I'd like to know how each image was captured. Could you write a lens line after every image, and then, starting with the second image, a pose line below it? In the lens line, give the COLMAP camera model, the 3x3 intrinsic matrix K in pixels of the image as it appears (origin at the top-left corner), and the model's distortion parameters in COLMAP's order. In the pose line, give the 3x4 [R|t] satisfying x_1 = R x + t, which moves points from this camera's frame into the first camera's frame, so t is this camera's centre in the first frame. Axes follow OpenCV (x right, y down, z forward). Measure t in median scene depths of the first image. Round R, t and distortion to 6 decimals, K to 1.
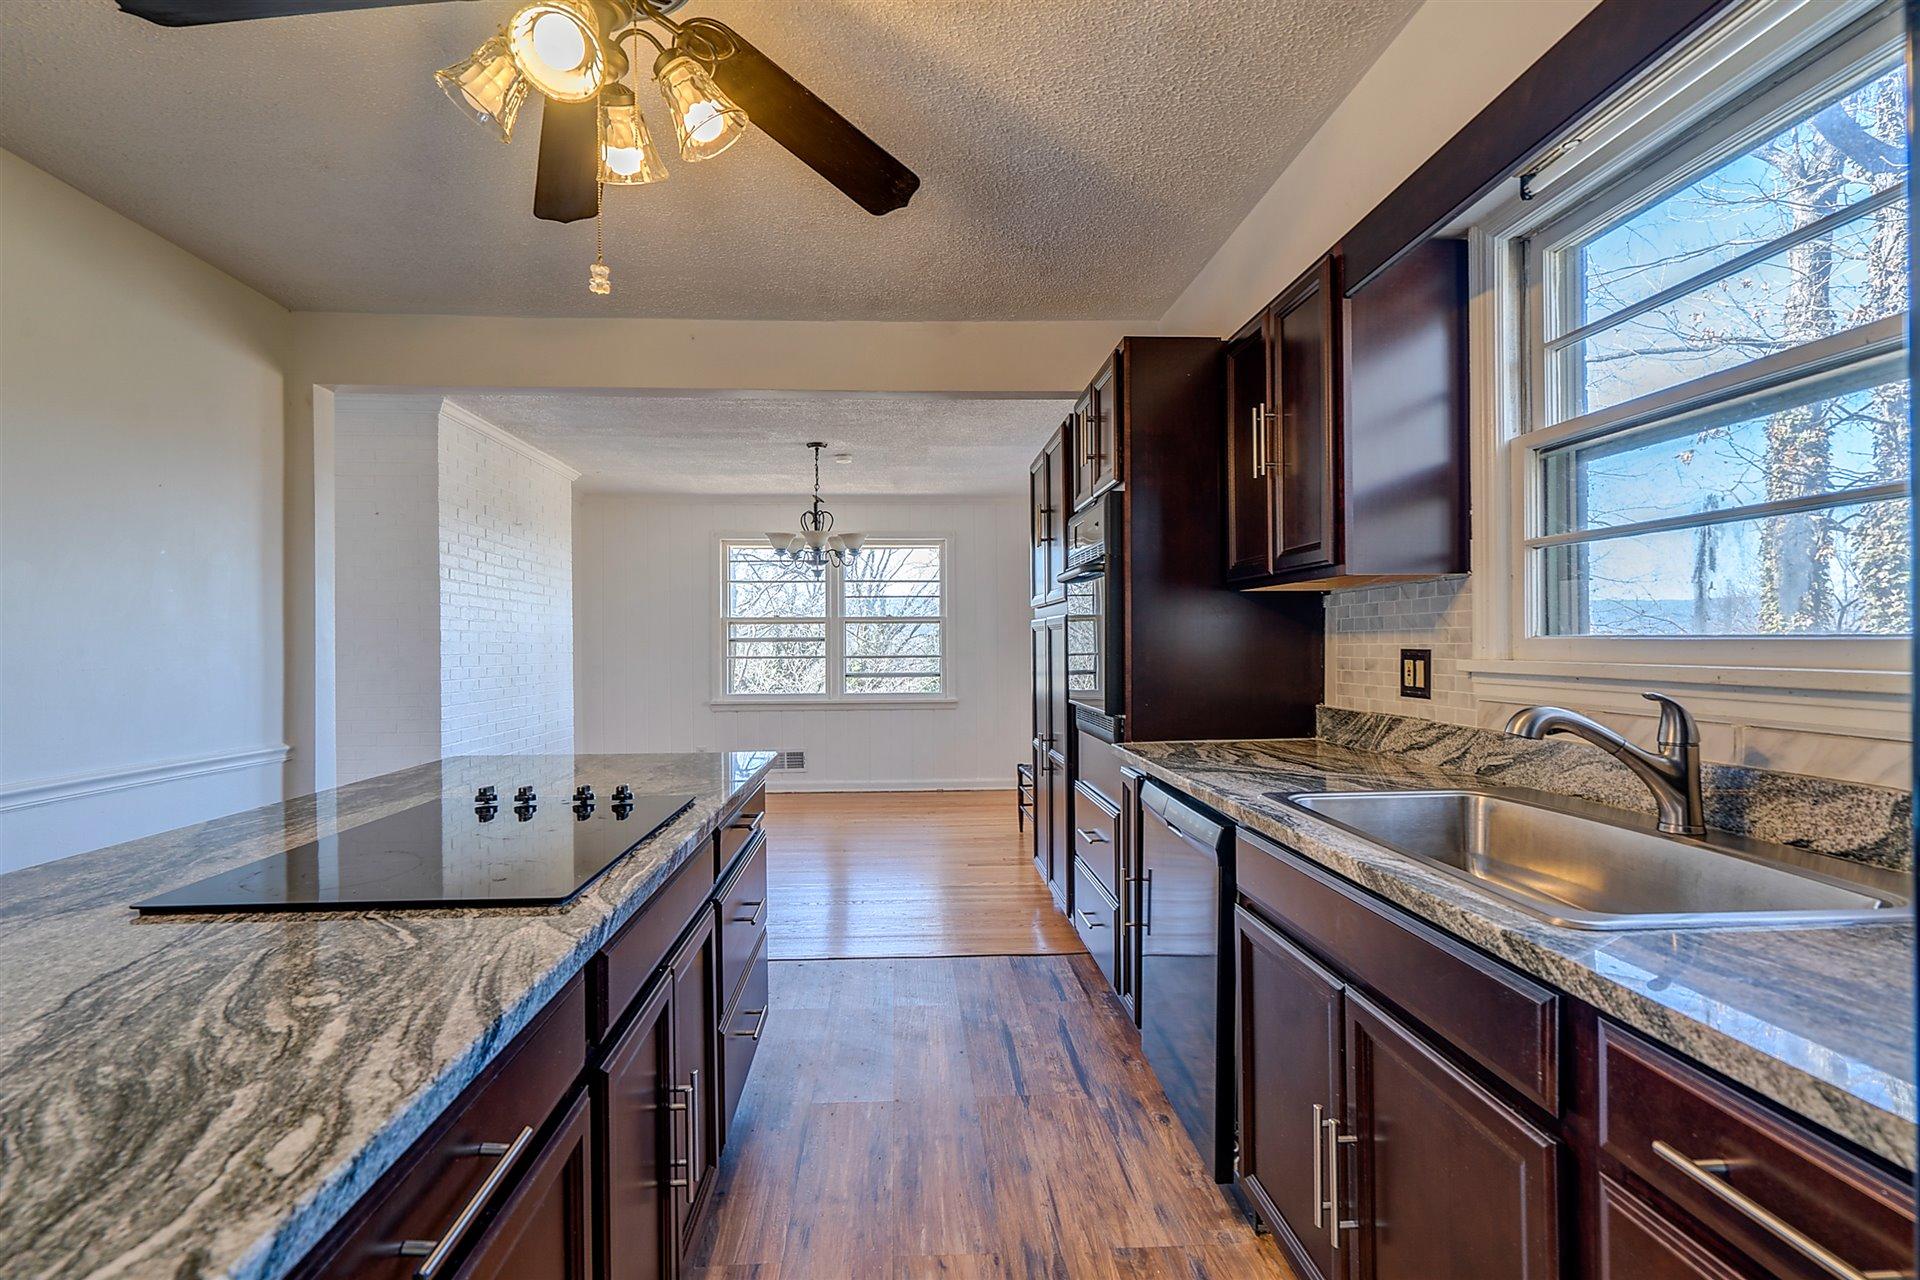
lens RADIAL K [[889.2, 0, 938.7], [0, 889.2, 646.0], [0, 0, 1]] dist [0.001279, 0.000196]
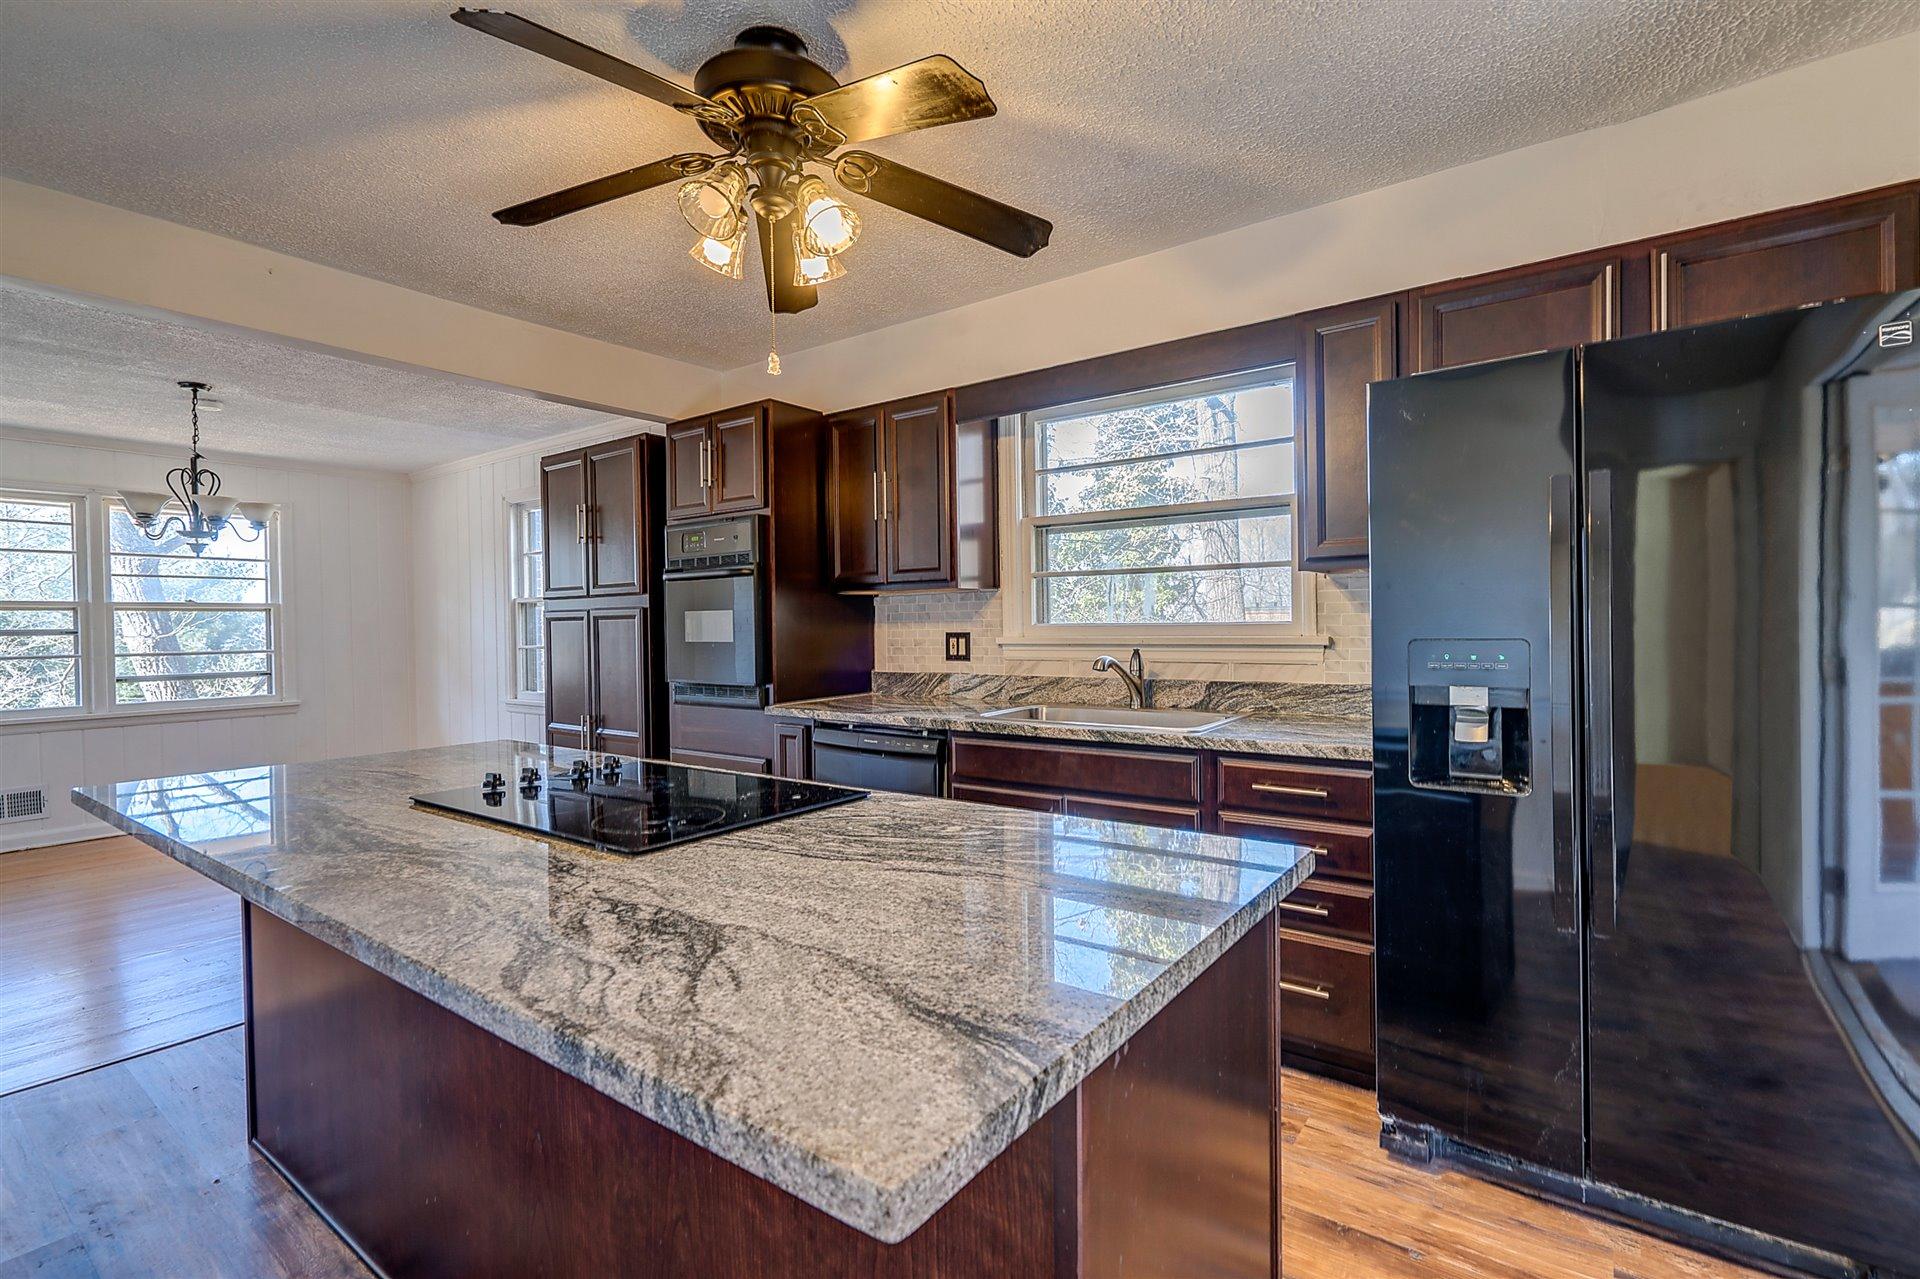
lens RADIAL K [[875.2, 0, 960.0], [0, 875.2, 639.5], [0, 0, 1]] dist [-0.001568, 0.000056]
pose [[0.622647, -0.015163, 0.782356, -0.744642], [0.012199, 0.999879, 0.009670, 0.001204], [-0.782408, 0.003522, 0.622757, -0.035907]]
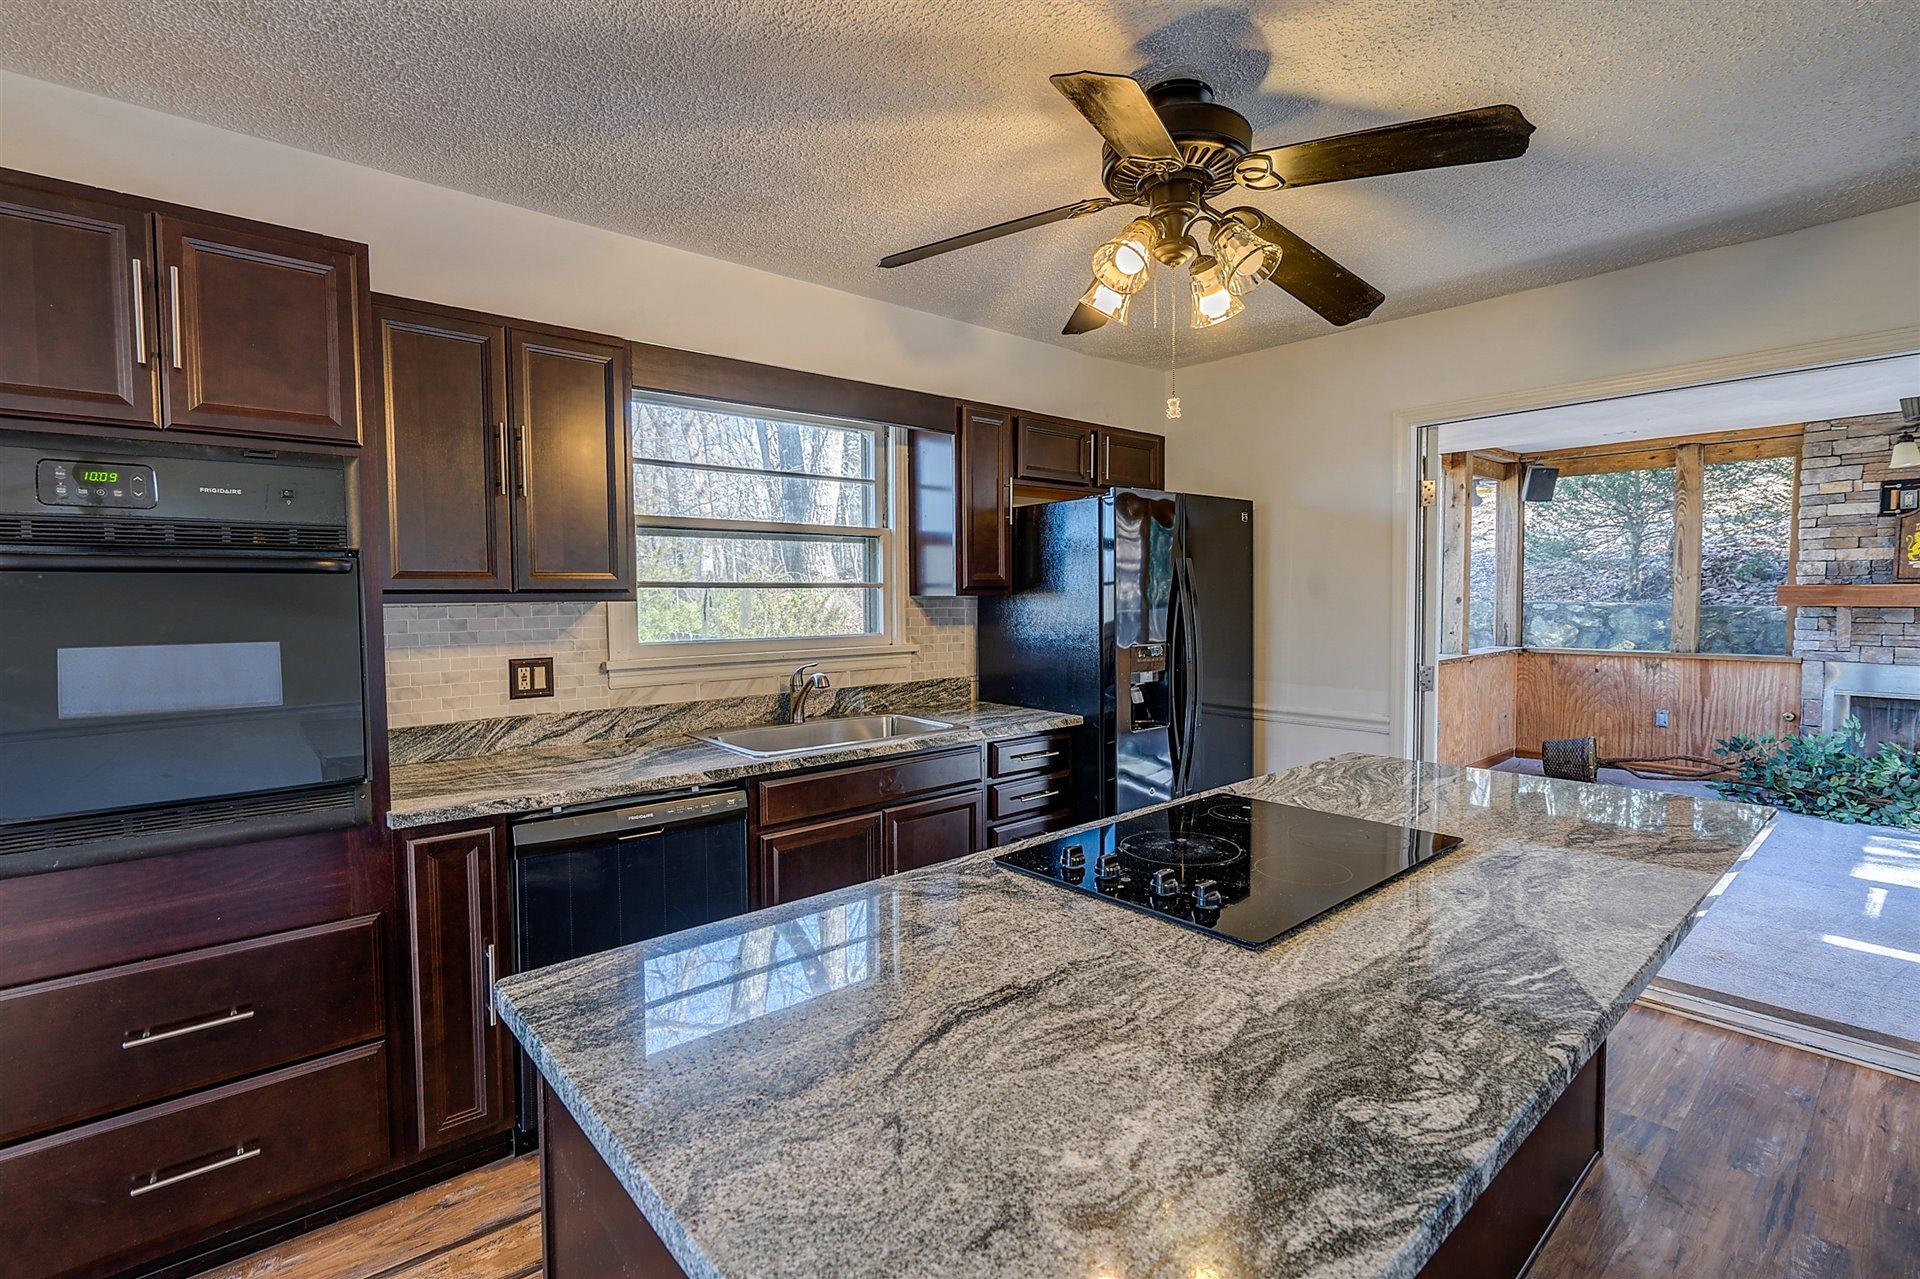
lens RADIAL K [[875.2, 0, 960.0], [0, 875.2, 639.5], [0, 0, 1]] dist [-0.001568, 0.000056]
pose [[-0.622508, -0.028041, 0.782111, -0.749909], [0.015837, 0.998702, 0.048411, -0.069463], [-0.782453, 0.042523, -0.621256, 1.257553]]
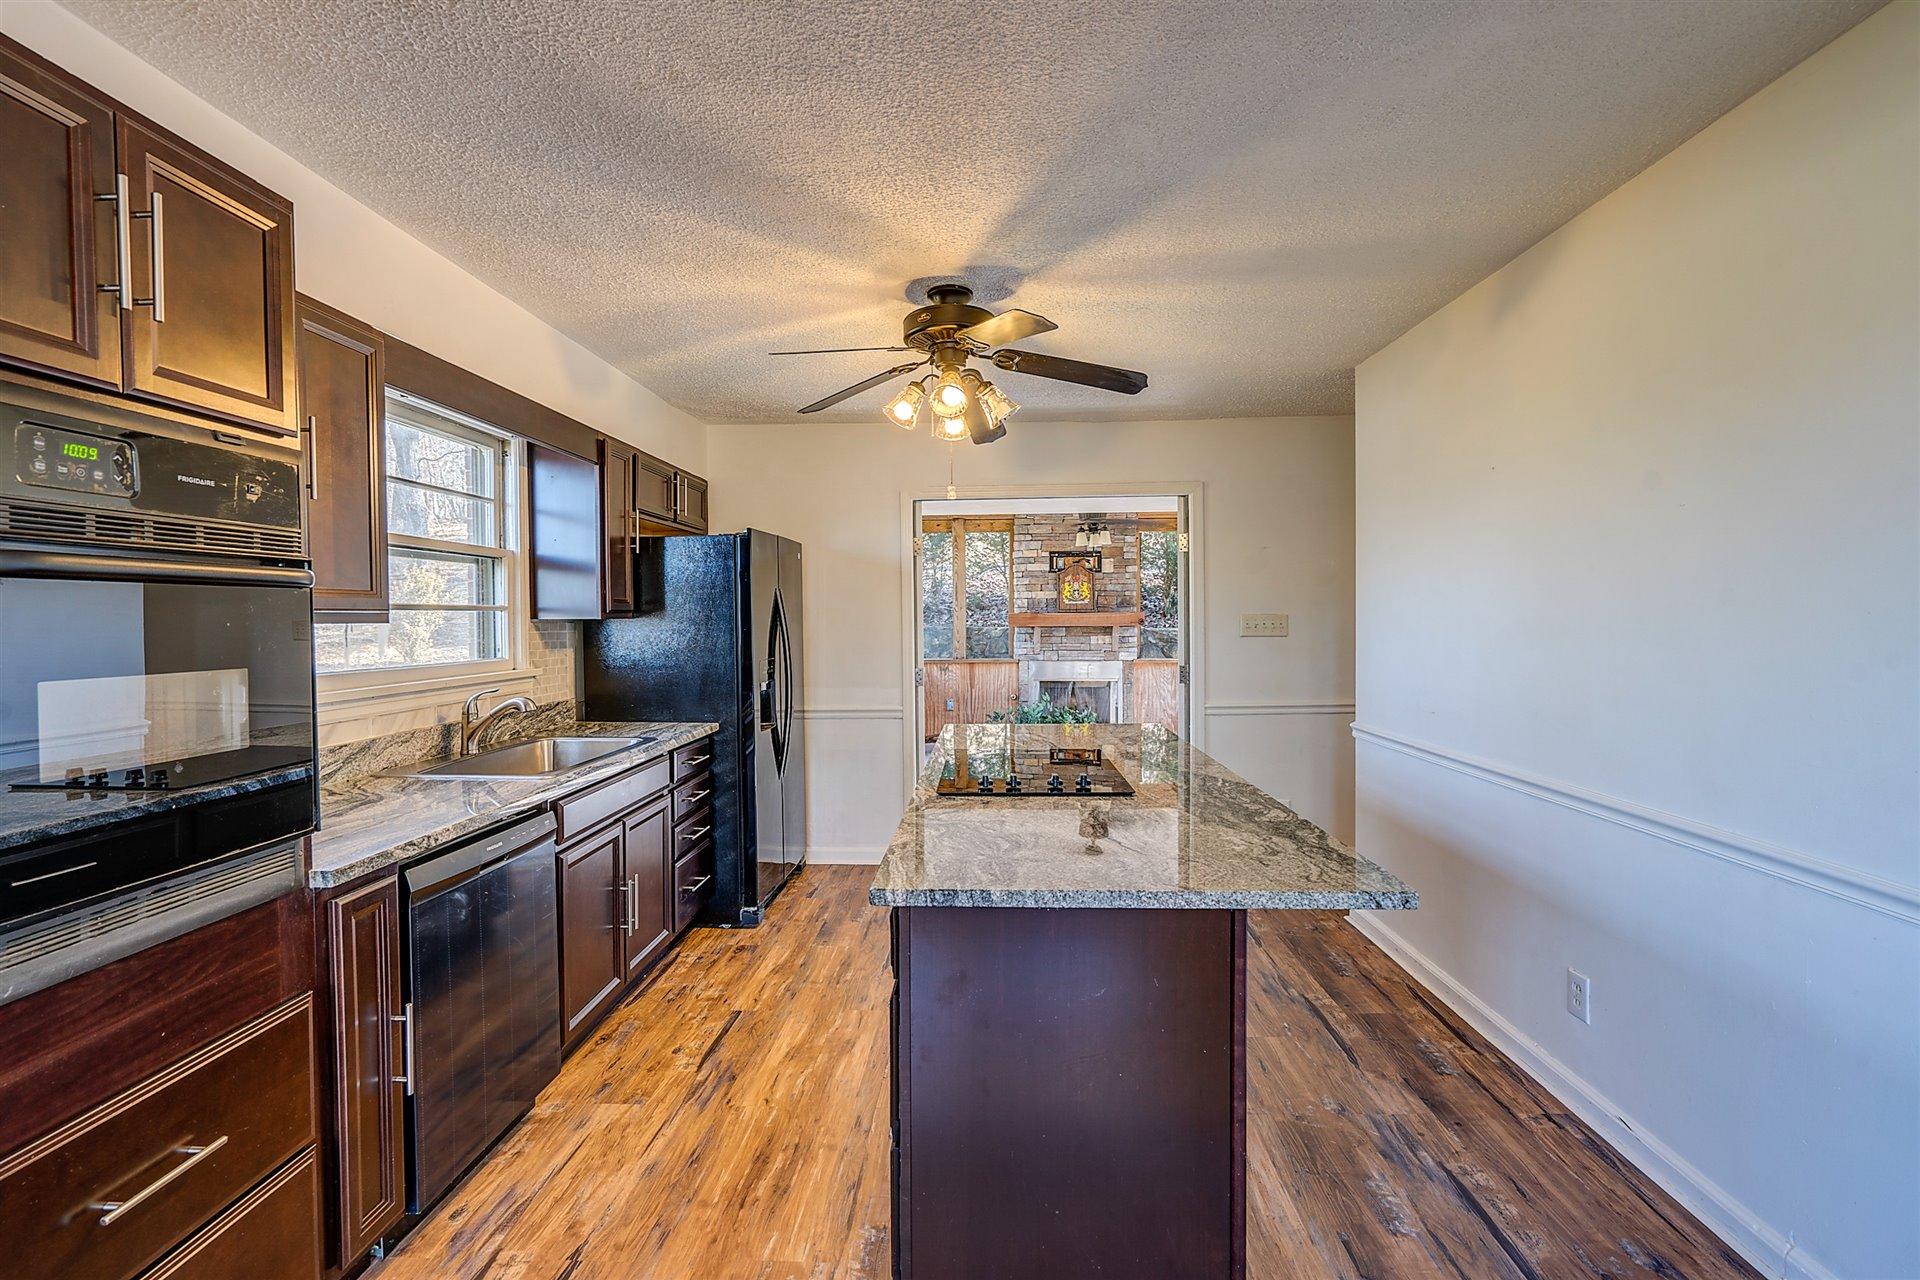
lens RADIAL K [[875.2, 0, 960.0], [0, 875.2, 640.0], [0, 0, 1]] dist [-0.001568, 0.000056]
pose [[-0.996529, 0.013449, 0.082154, -0.337731], [0.016034, 0.999394, 0.030885, -0.071918], [-0.081688, 0.032095, -0.996141, 1.831927]]
